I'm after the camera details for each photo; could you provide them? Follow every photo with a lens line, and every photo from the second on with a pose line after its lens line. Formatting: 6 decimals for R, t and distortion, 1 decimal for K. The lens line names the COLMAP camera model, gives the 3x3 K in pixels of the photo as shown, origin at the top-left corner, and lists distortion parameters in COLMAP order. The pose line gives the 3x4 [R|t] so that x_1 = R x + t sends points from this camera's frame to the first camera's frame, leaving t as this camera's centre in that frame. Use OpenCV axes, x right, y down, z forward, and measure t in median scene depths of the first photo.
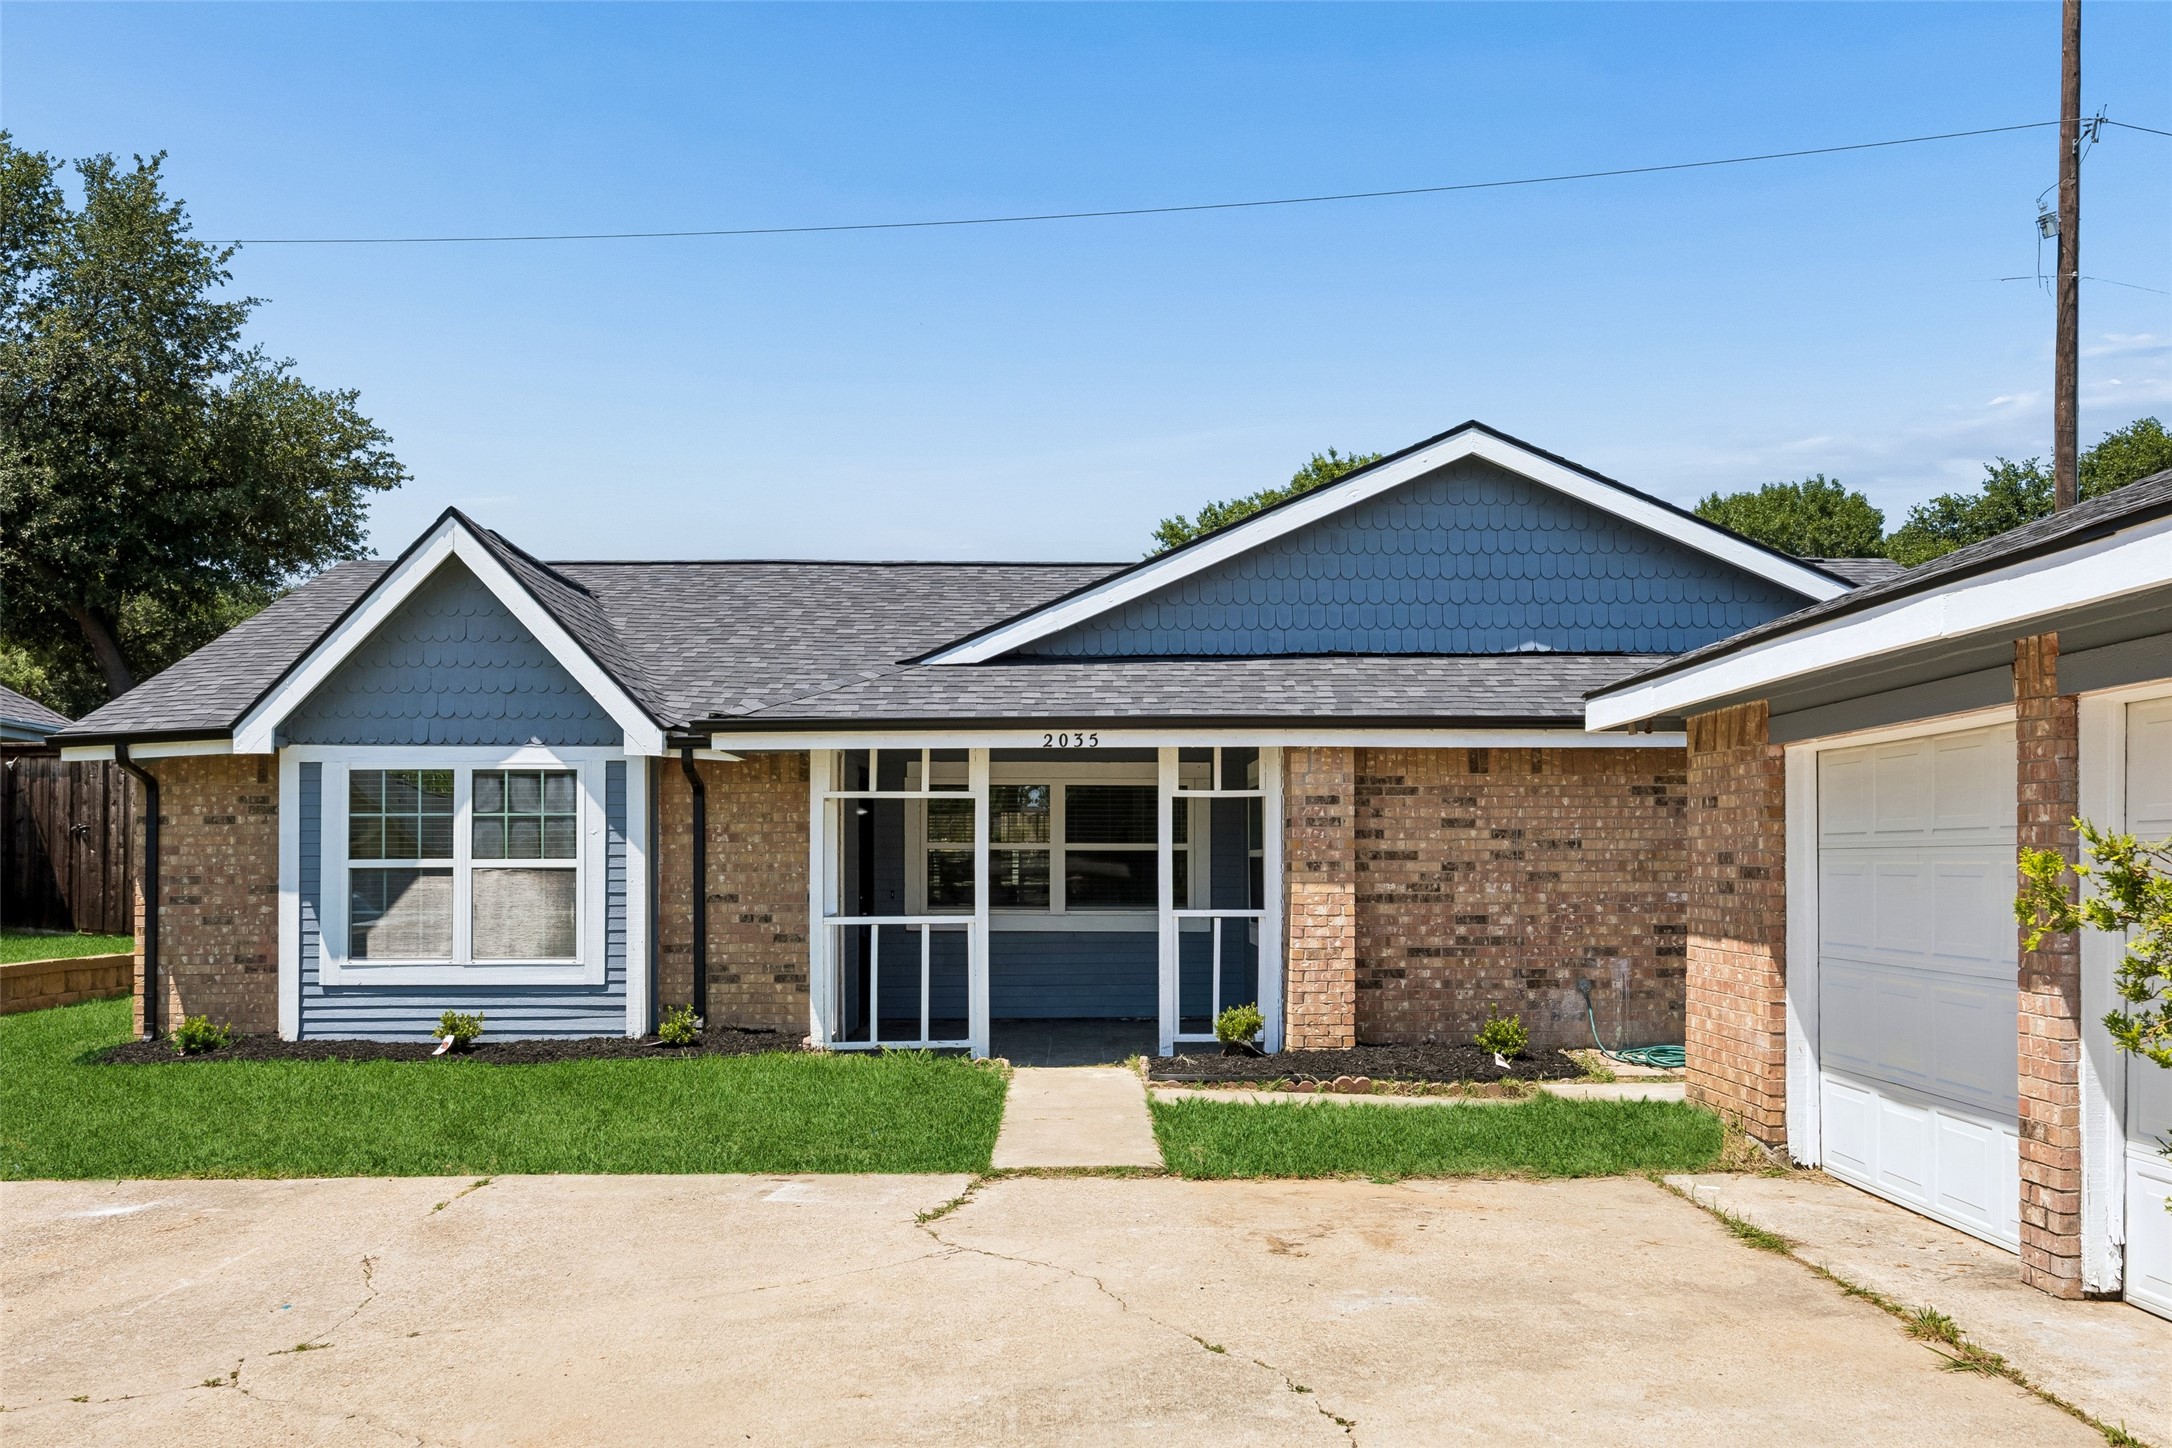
lens RADIAL K [[1768.7, 0, 1086.0], [0, 1768.7, 724.0], [0, 0, 1]] dist [0.000711, 0.001870]
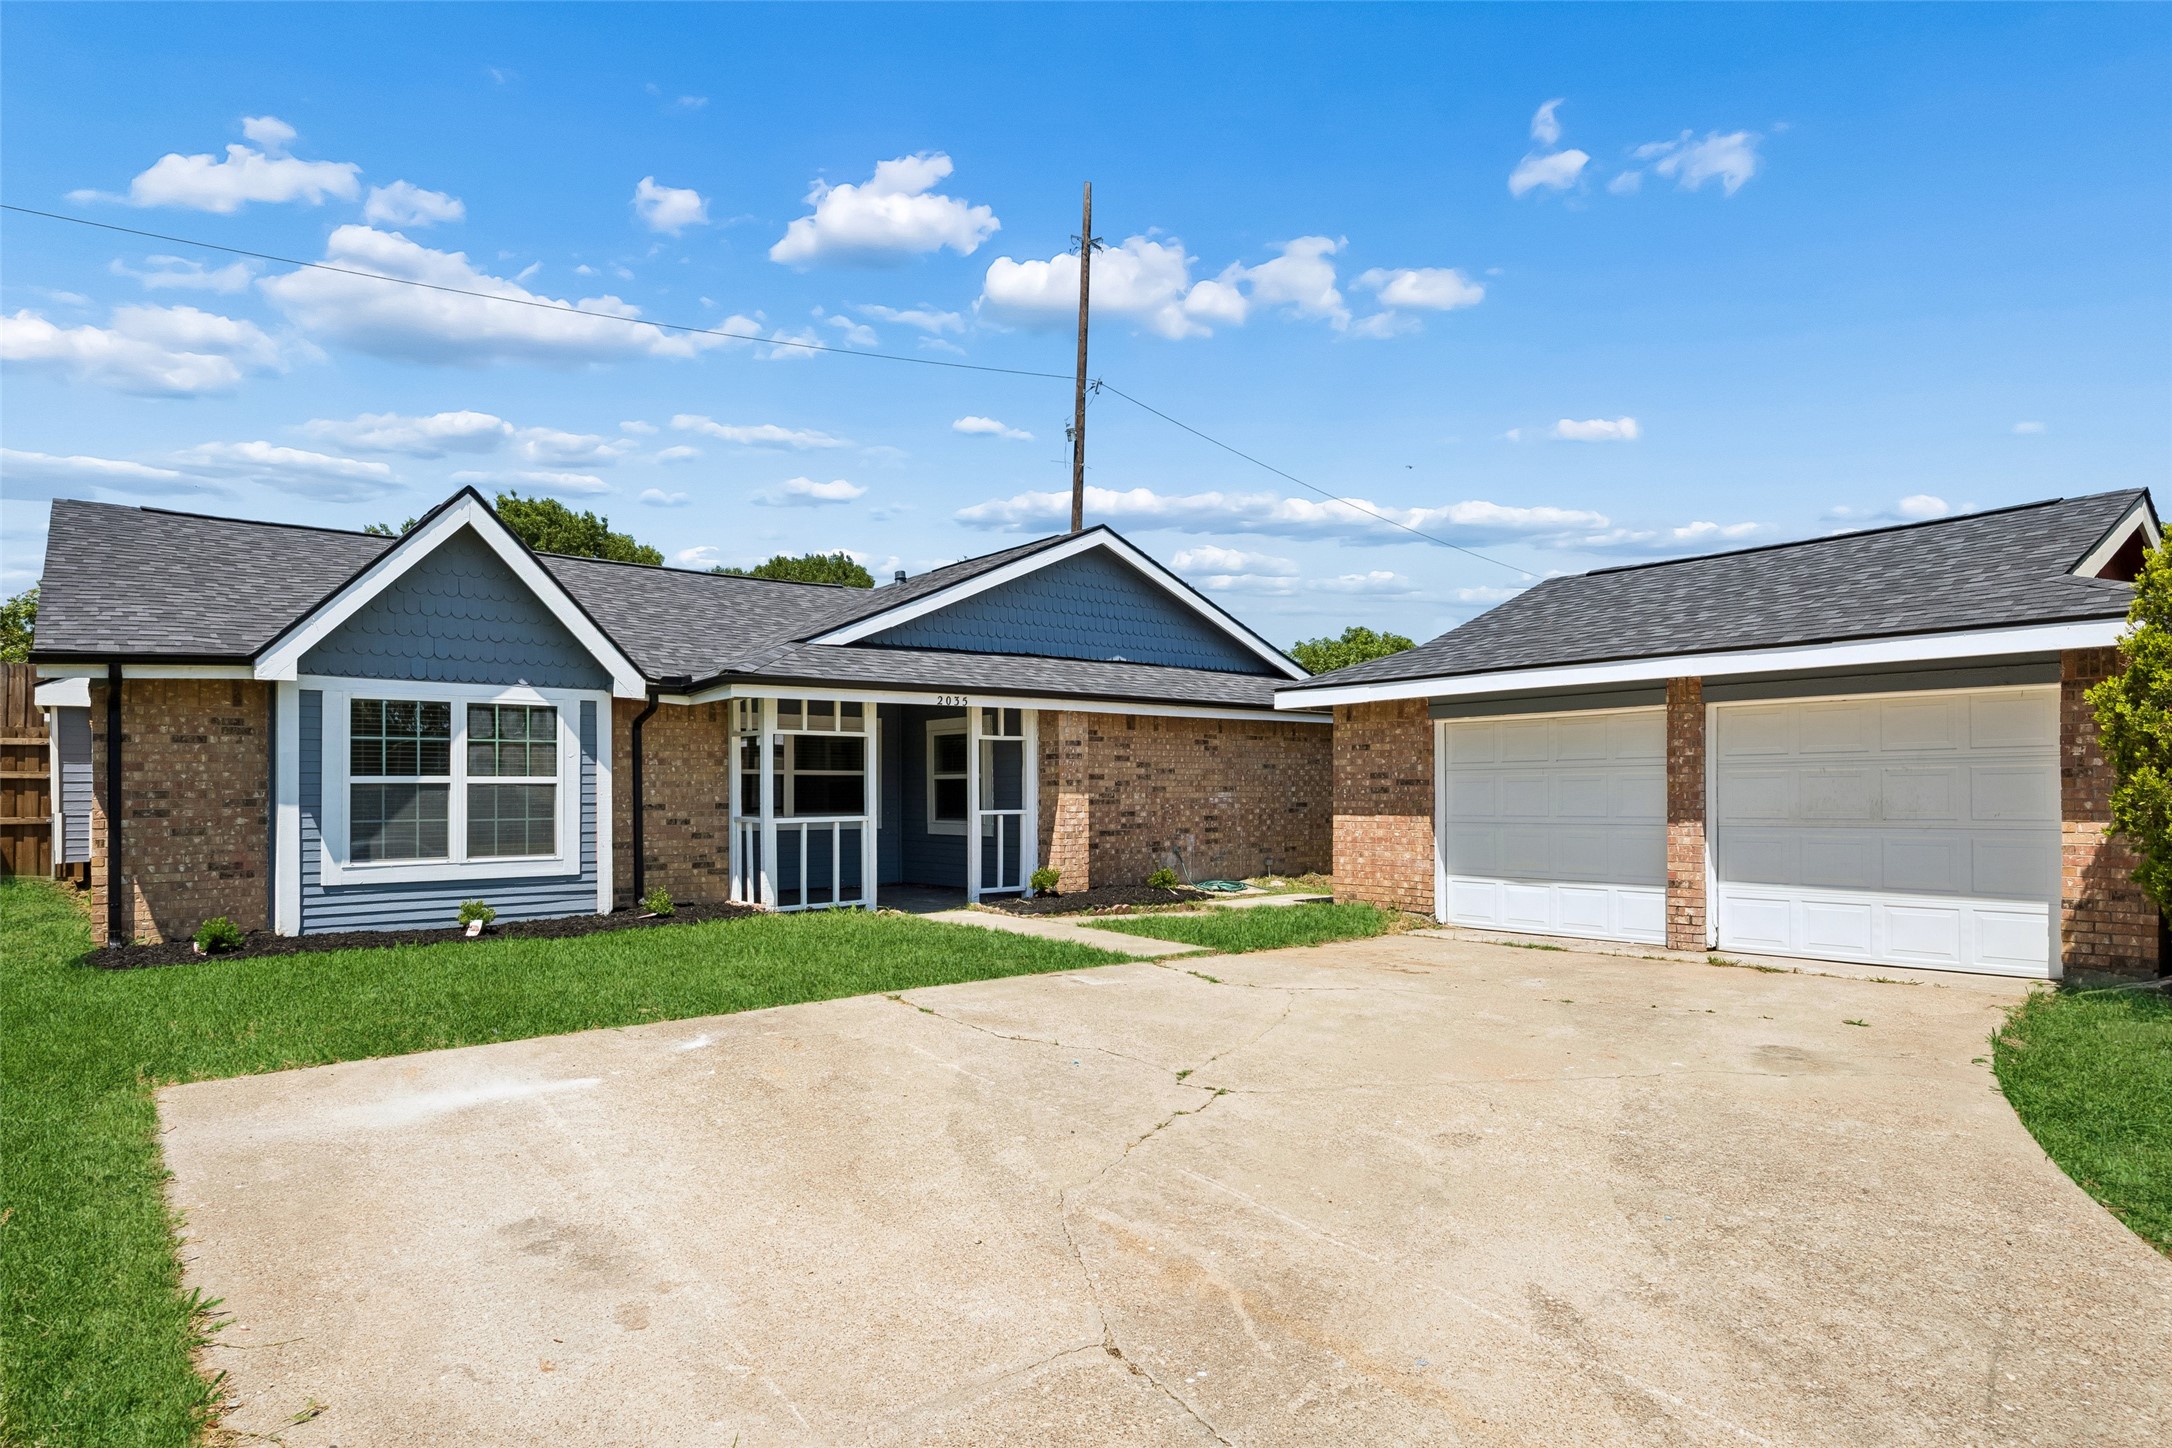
lens RADIAL K [[1178.2, 0, 1079.1], [0, 1178.2, 717.1], [0, 0, 1]] dist [-0.000457, -0.000515]
pose [[0.800932, 0.035651, 0.597693, -0.499422], [-0.042906, 0.999077, -0.002097, 0.019437], [-0.597216, -0.023965, 0.801722, 0.100295]]
